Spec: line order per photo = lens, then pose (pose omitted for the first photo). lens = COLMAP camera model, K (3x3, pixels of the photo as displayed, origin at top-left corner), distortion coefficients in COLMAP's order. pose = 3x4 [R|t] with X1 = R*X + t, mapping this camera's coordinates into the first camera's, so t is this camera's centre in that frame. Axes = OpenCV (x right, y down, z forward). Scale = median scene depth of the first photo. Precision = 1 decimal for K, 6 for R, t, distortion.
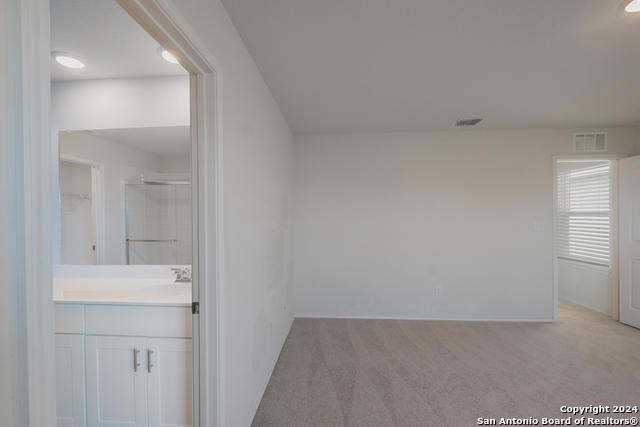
lens RADIAL K [[278.0, 0, 313.0], [0, 278.0, 215.0], [0, 0, 1]] dist [0.000202, -0.000084]
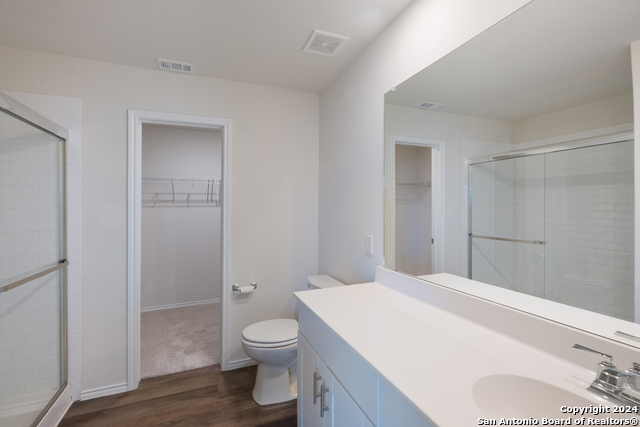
lens RADIAL K [[276.5, 0, 309.9], [0, 276.5, 211.5], [0, 0, 1]] dist [0.000320, -0.000056]
pose [[0.436086, 0.026383, -0.899518, -0.167633], [0.004329, 0.999497, 0.031415, -0.002113], [0.899895, -0.017594, 0.435752, 0.259296]]
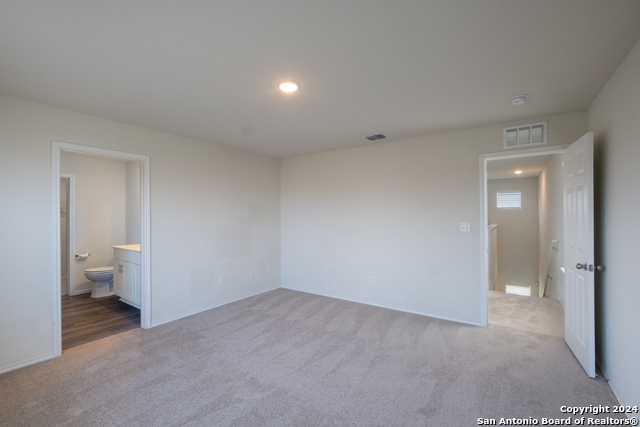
lens RADIAL K [[278.0, 0, 313.0], [0, 278.0, 215.0], [0, 0, 1]] dist [0.000202, -0.000084]
pose [[0.849931, 0.000139, -0.526895, 0.738724], [0.000706, 0.999999, 0.001401, -0.004245], [0.526894, -0.001563, 0.849929, -0.111410]]
